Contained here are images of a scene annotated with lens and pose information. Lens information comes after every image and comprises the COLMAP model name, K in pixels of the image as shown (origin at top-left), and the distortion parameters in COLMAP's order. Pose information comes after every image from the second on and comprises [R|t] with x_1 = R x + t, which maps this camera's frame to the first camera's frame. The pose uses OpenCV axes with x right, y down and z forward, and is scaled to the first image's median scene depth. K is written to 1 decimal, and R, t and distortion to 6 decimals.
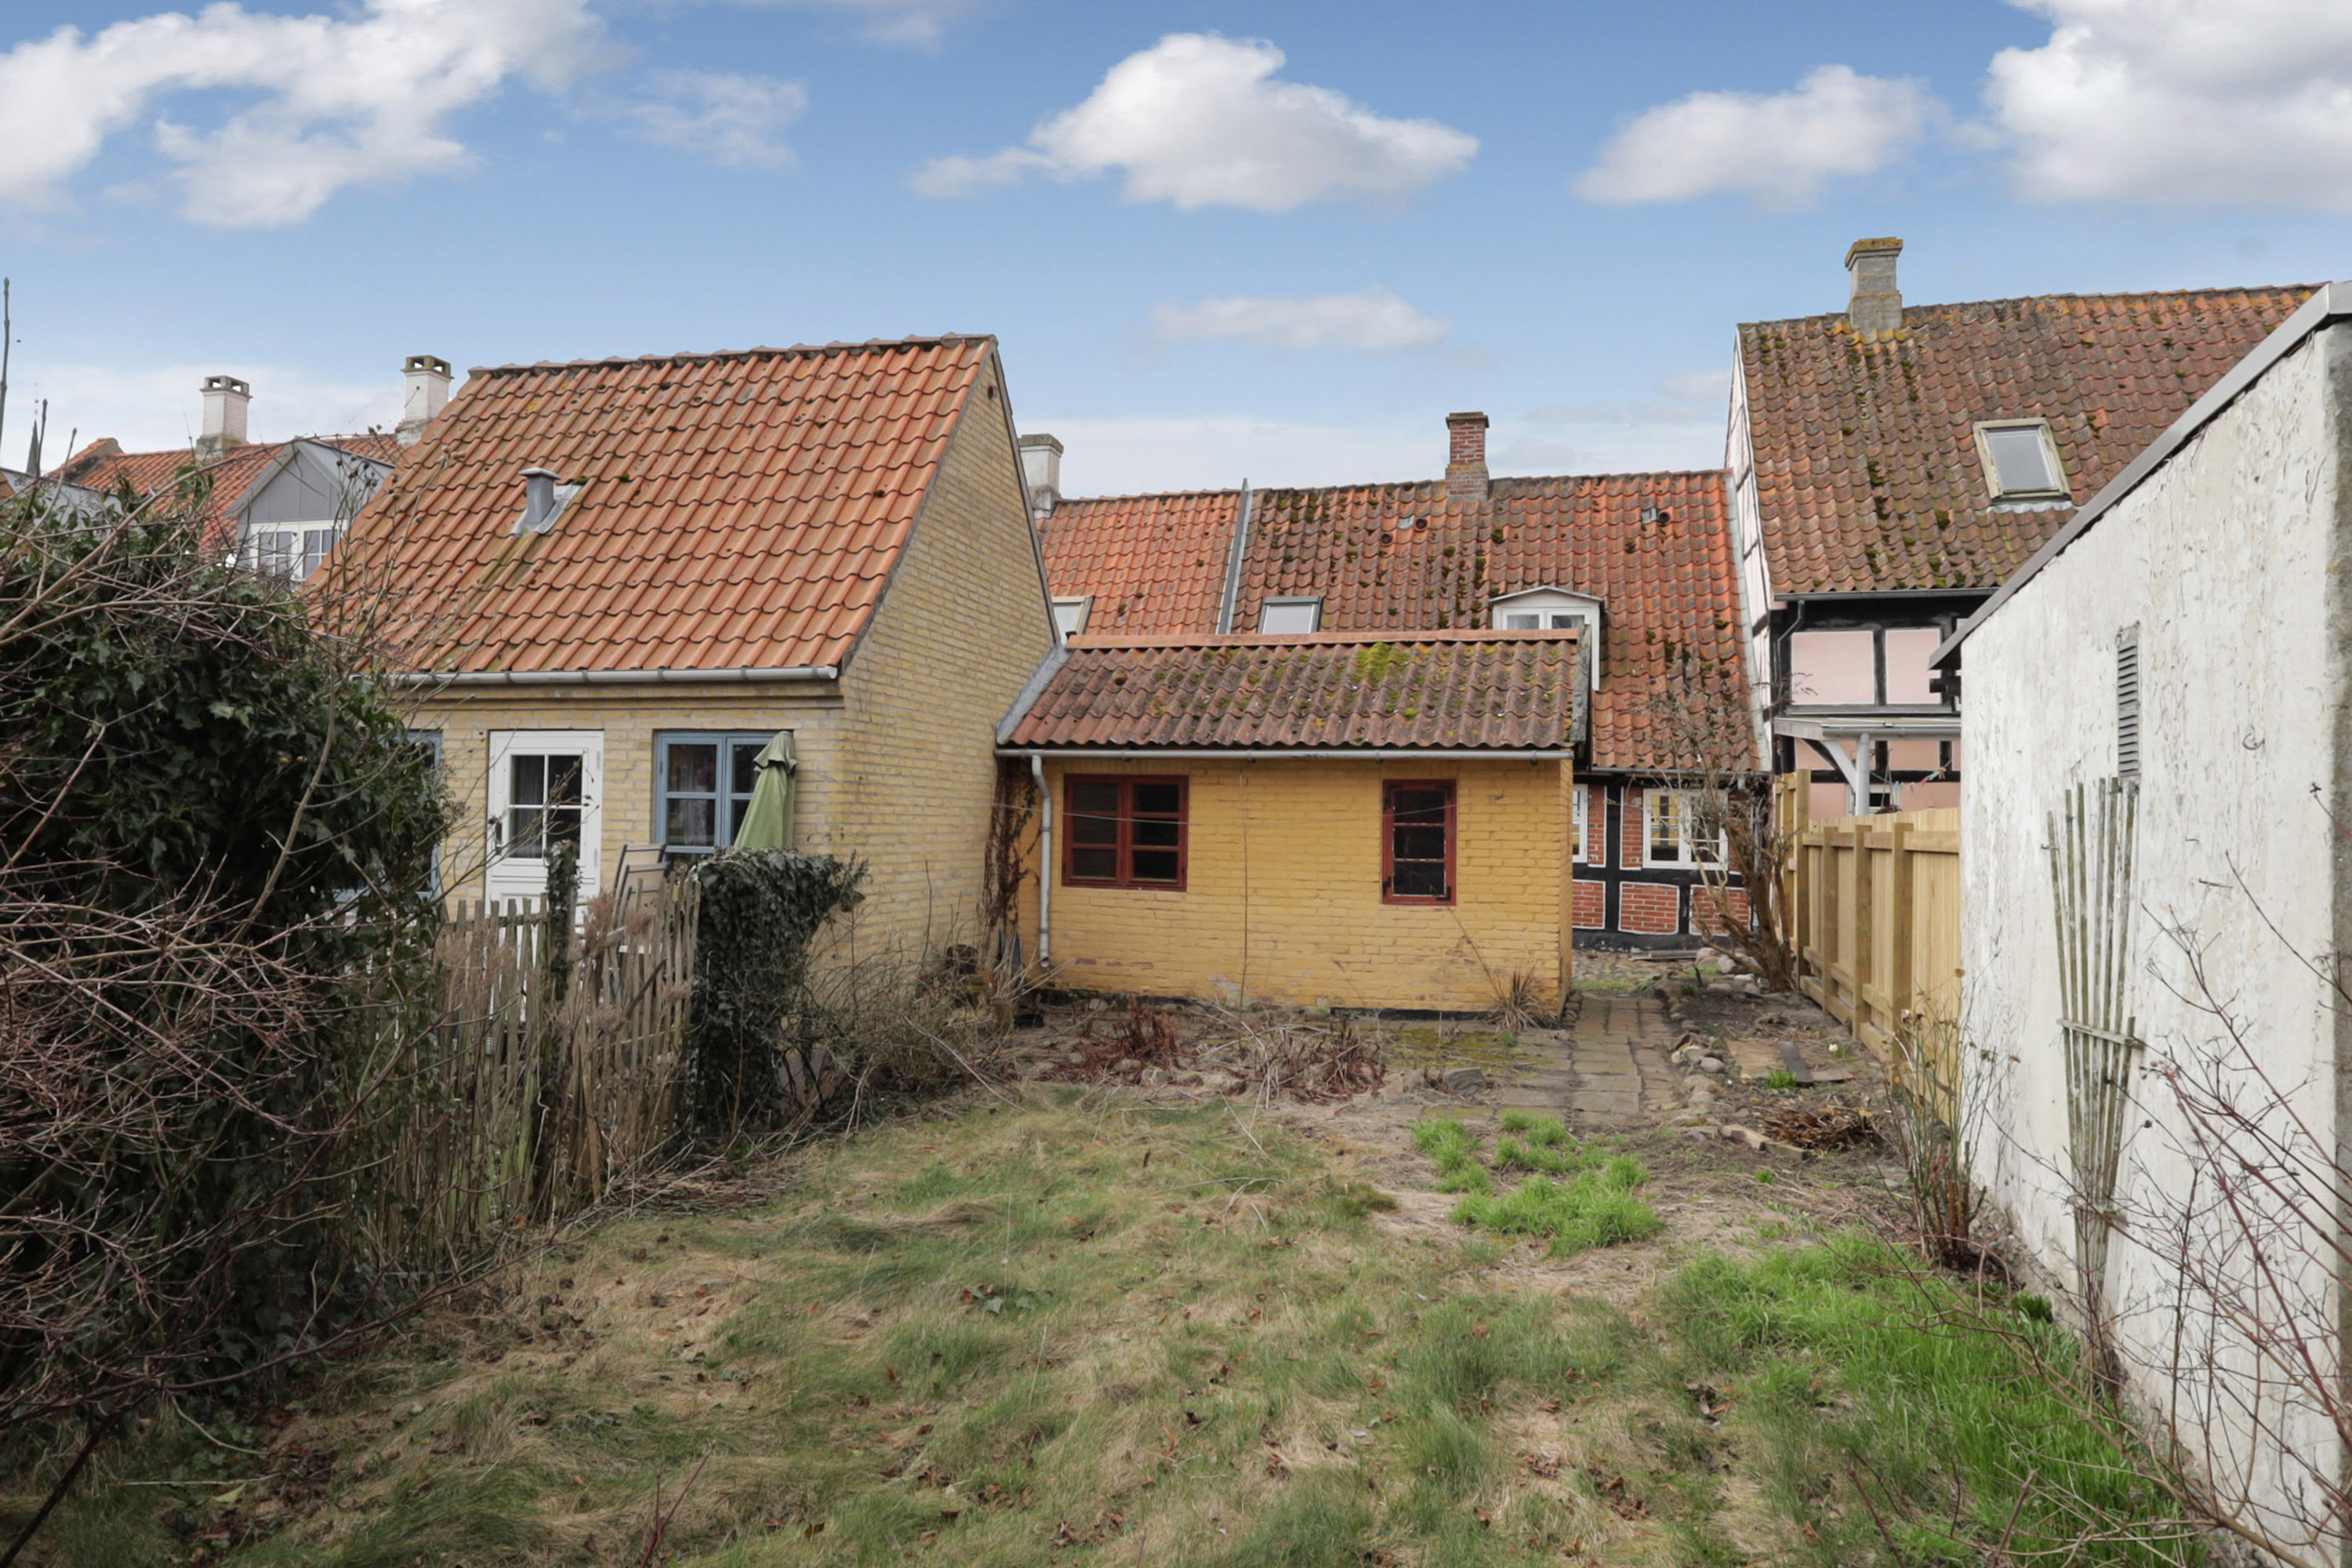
lens RADIAL K [[1487.3, 0, 1176.0], [0, 1487.3, 784.0], [0, 0, 1]] dist [-0.001956, 0.003625]
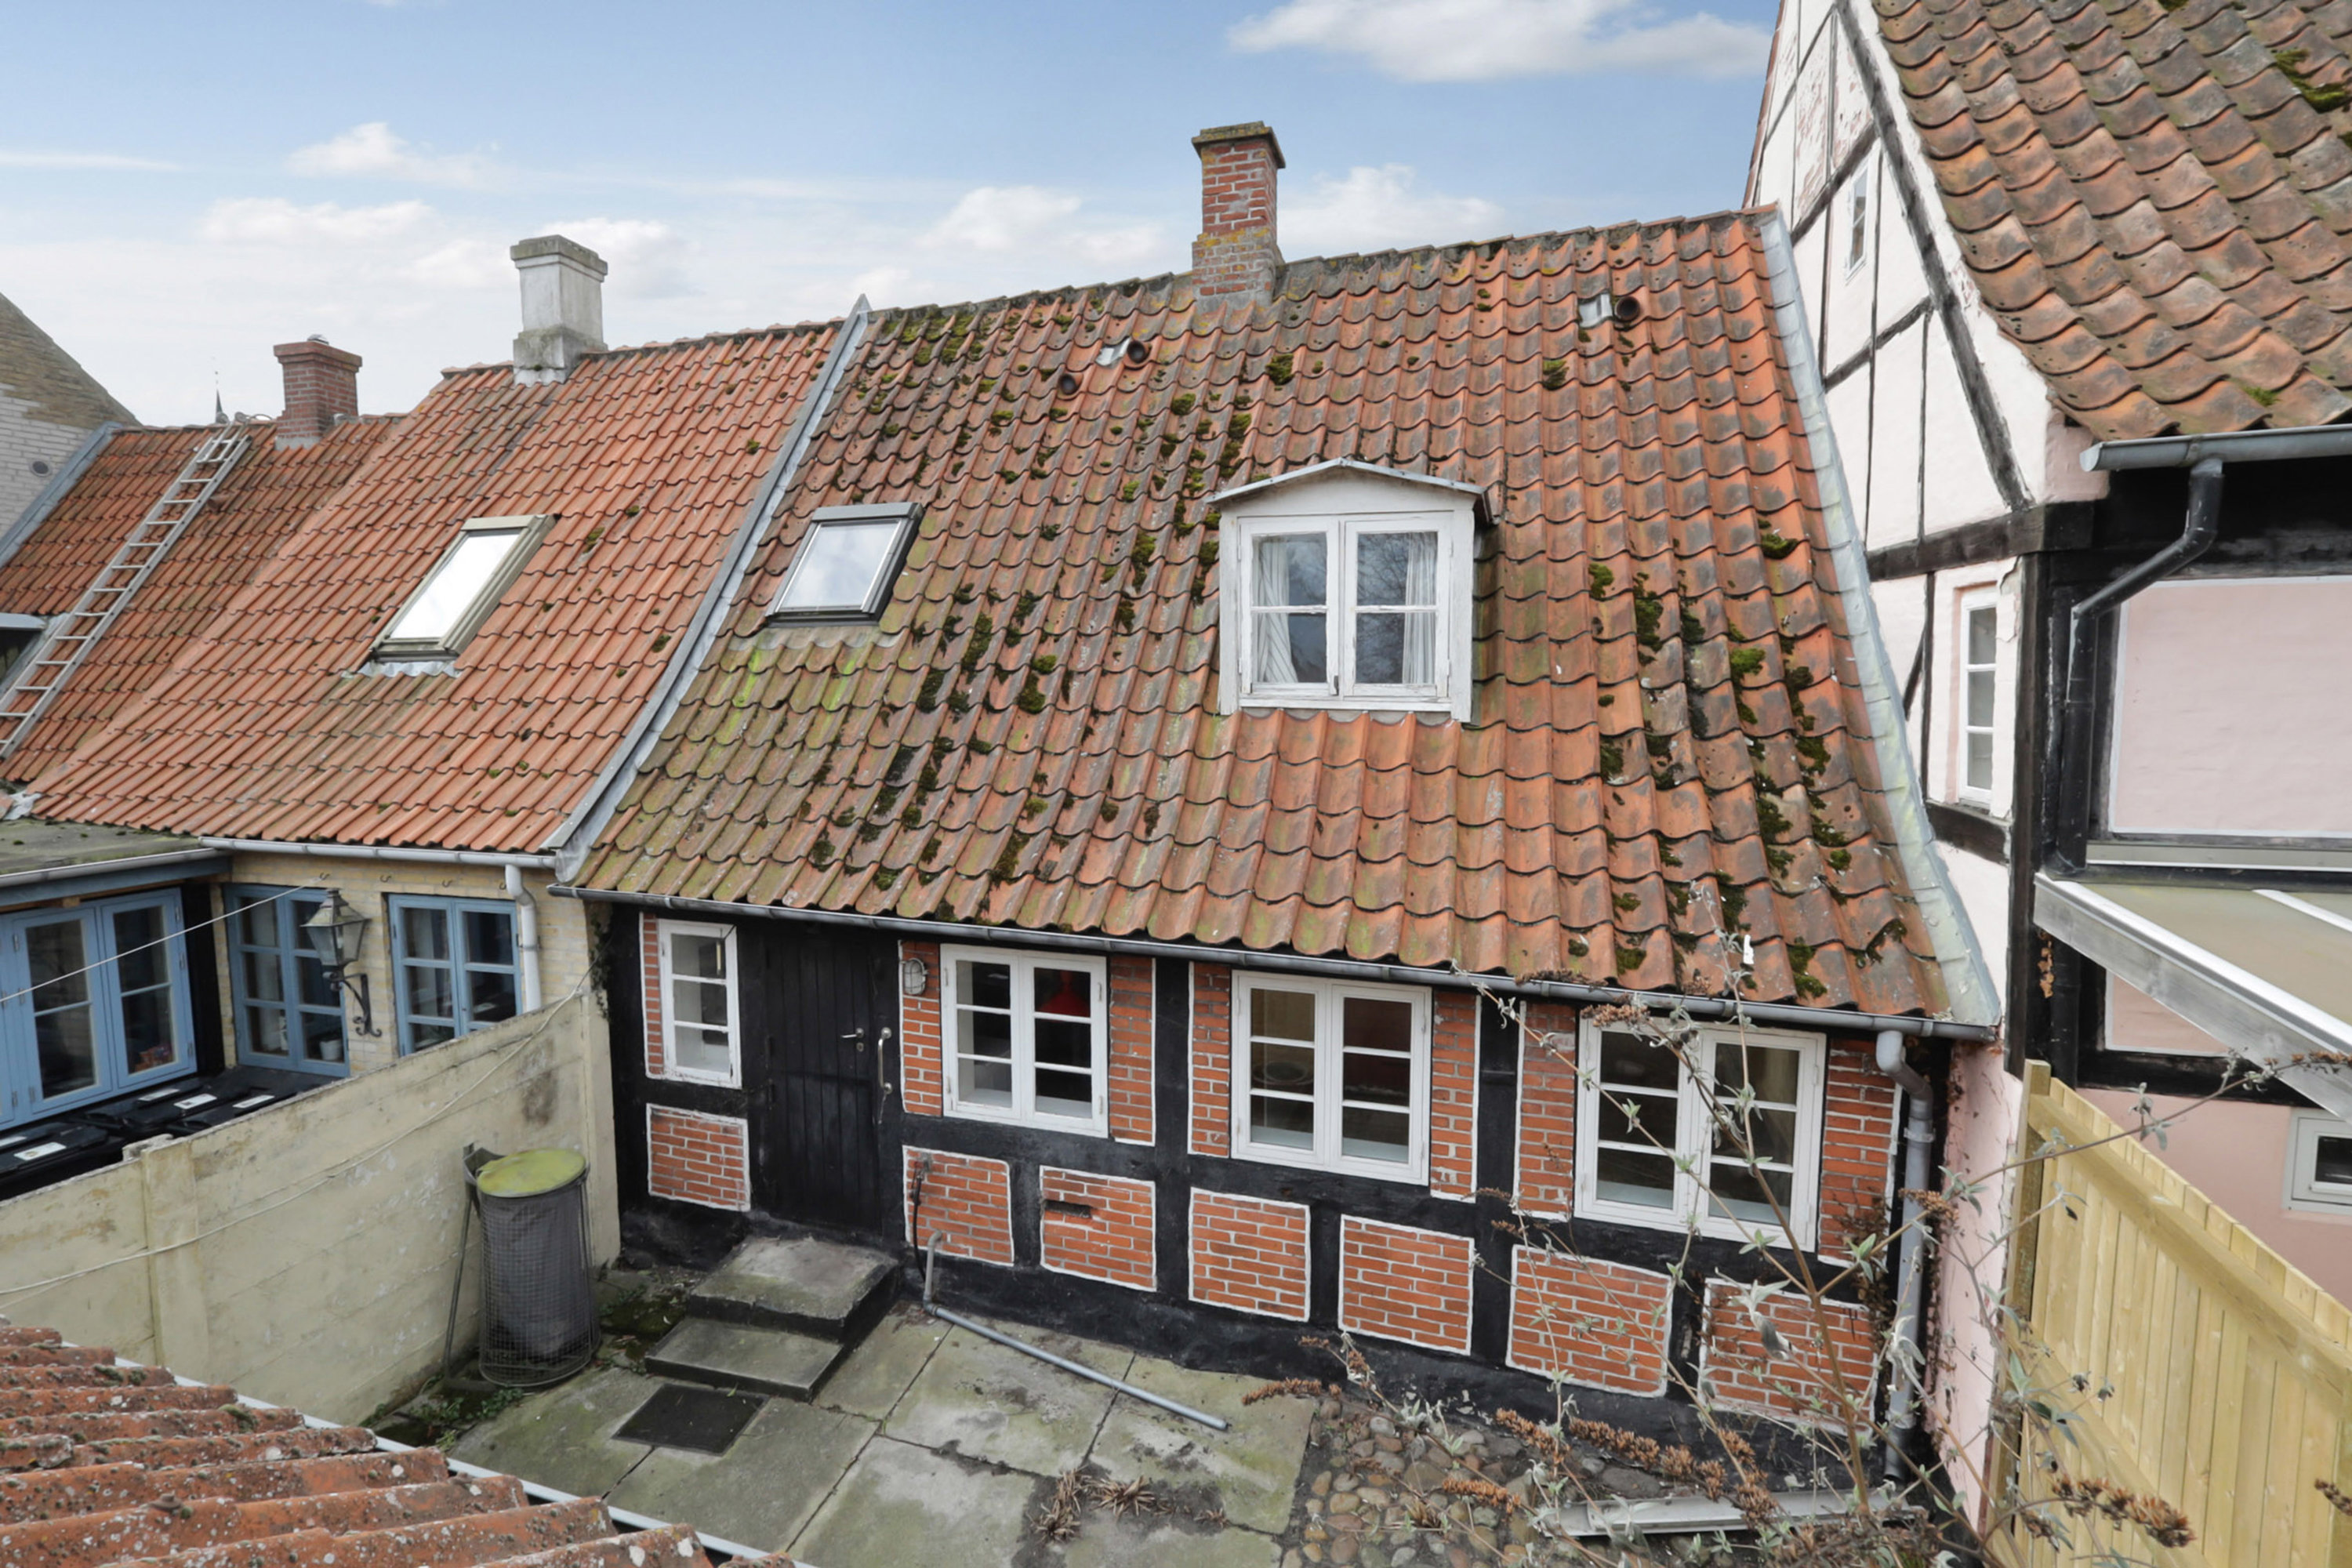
lens RADIAL K [[1077.0, 0, 1176.0], [0, 1077.0, 784.0], [0, 0, 1]] dist [-0.000800, 0.000189]
pose [[0.999394, -0.016843, -0.030452, 0.208377], [0.020330, 0.992791, 0.118119, -0.080474], [0.028243, -0.118667, 0.992532, 0.690166]]
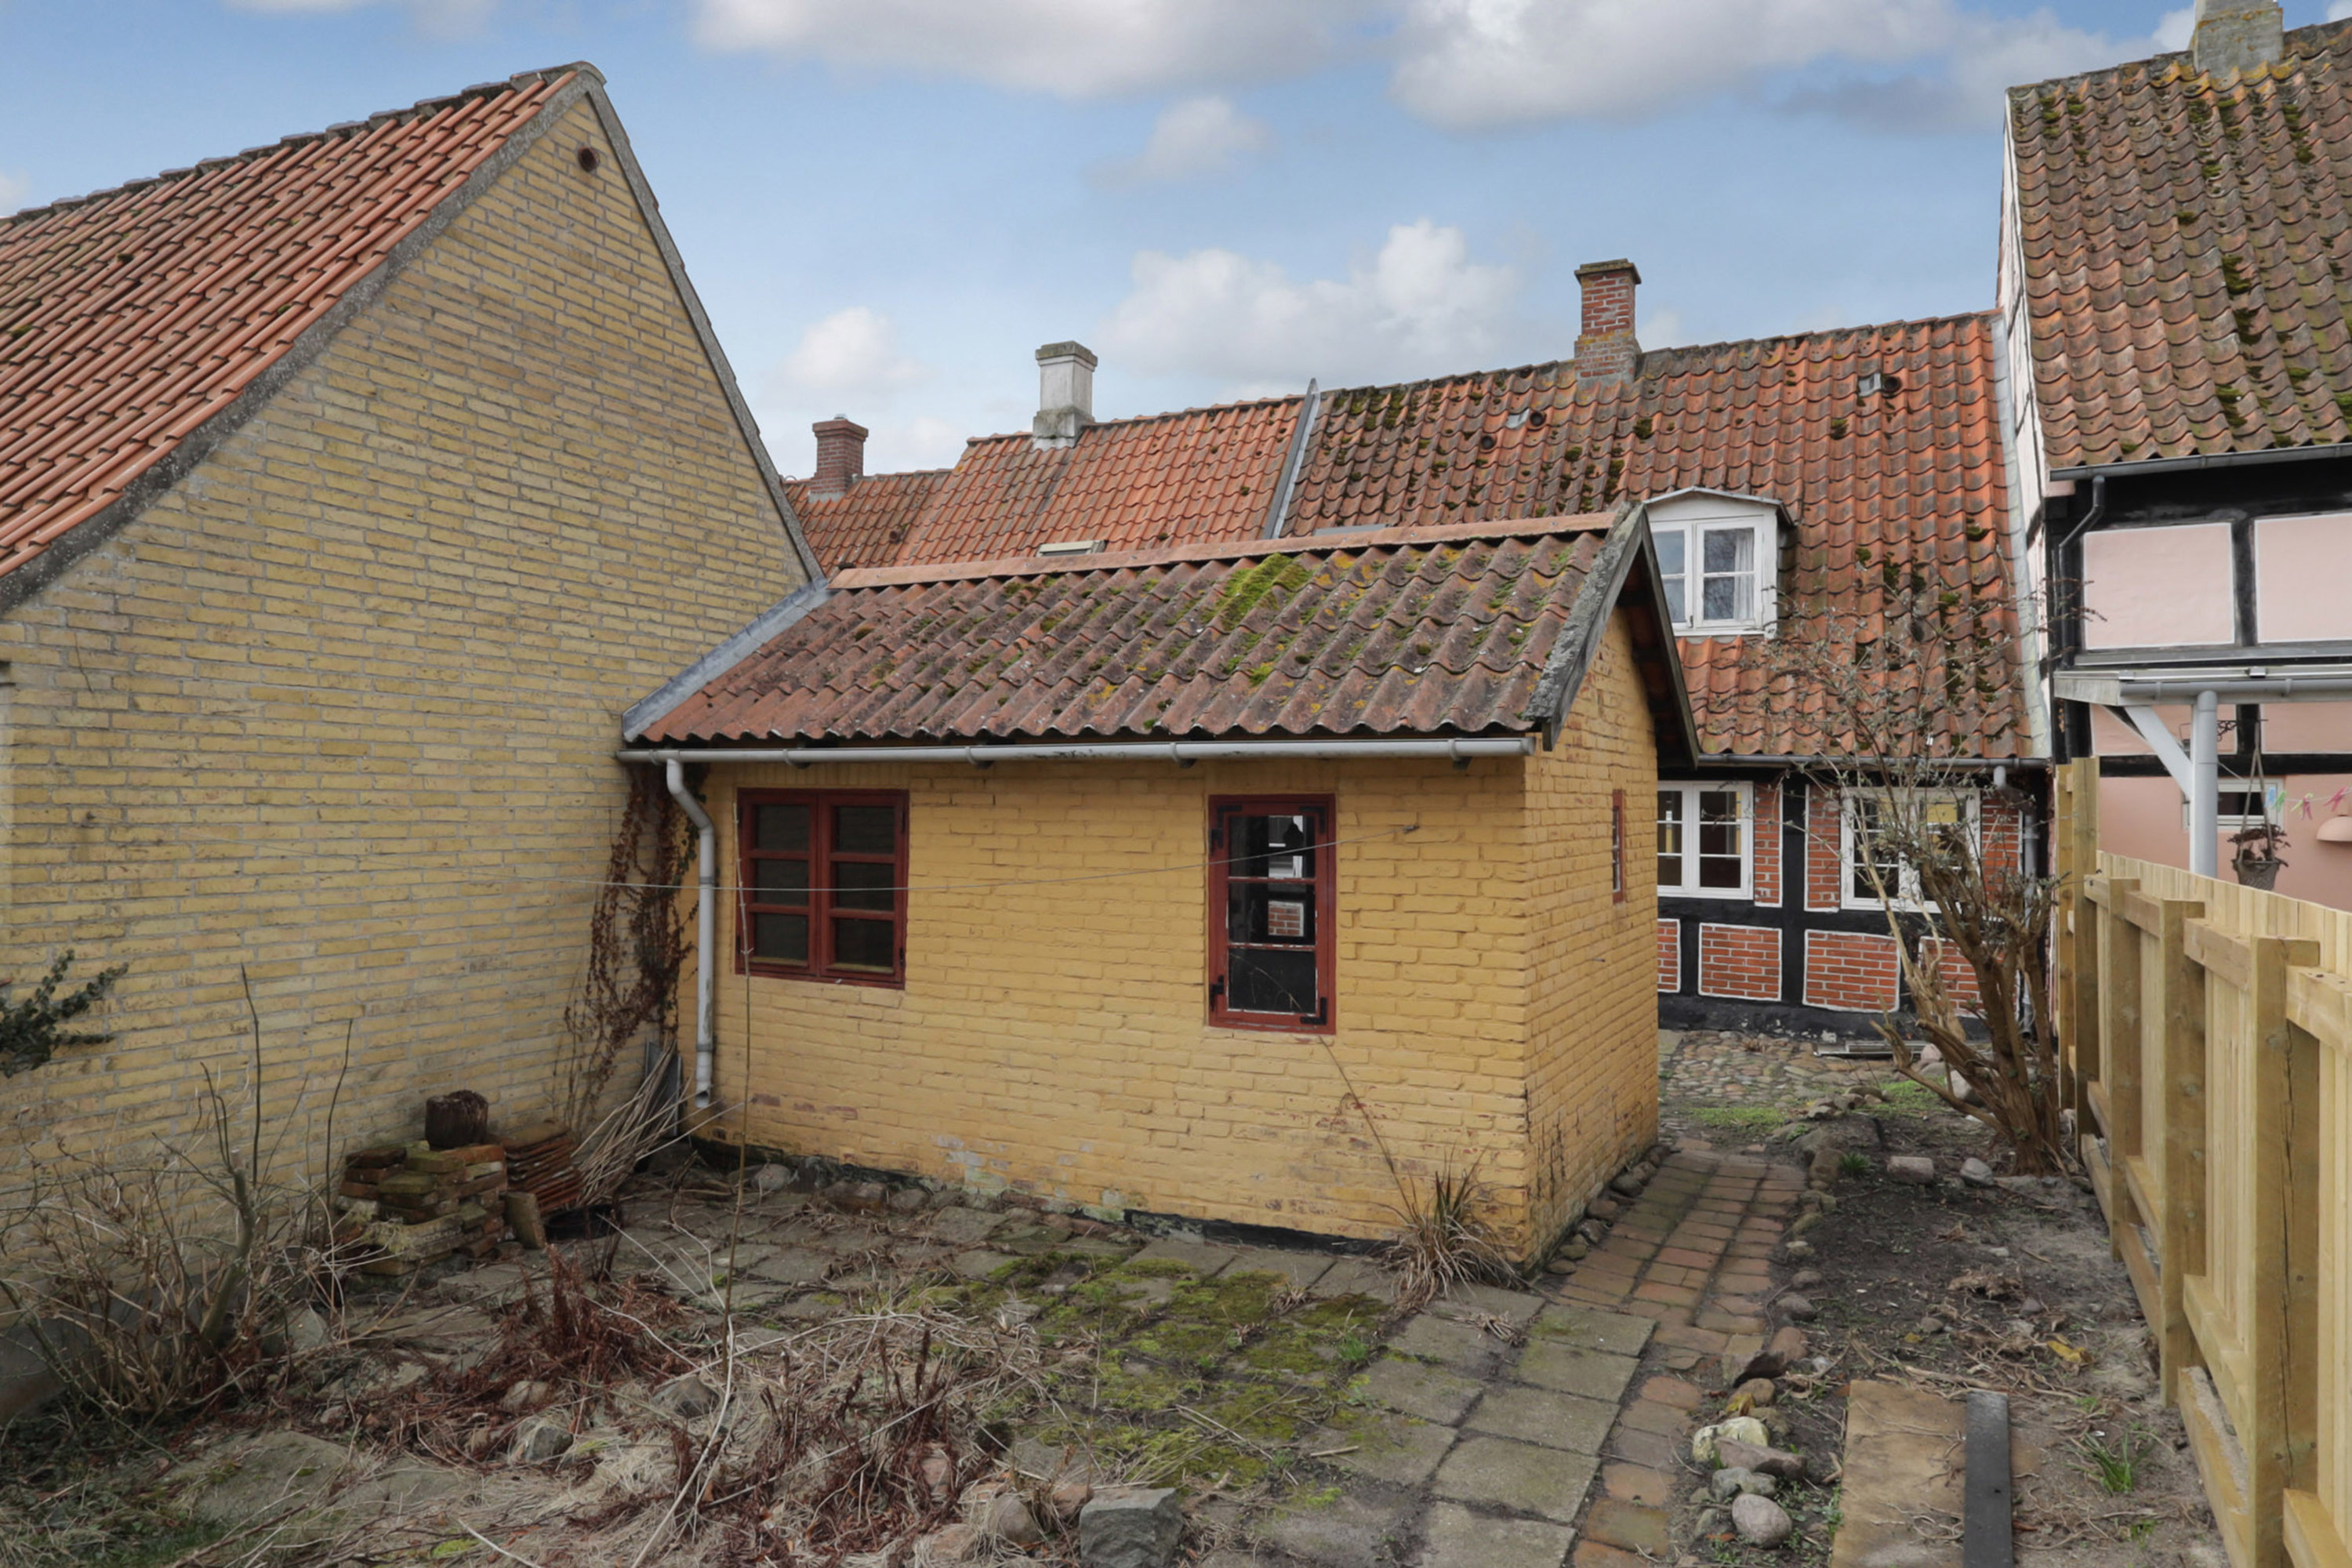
lens RADIAL K [[1487.3, 0, 1176.0], [0, 1487.3, 784.0], [0, 0, 1]] dist [-0.001956, 0.003625]
pose [[0.982118, -0.012237, -0.187867, 0.140843], [0.014067, 0.999866, 0.008412, -0.007355], [0.187739, -0.010904, 0.982158, 0.286402]]
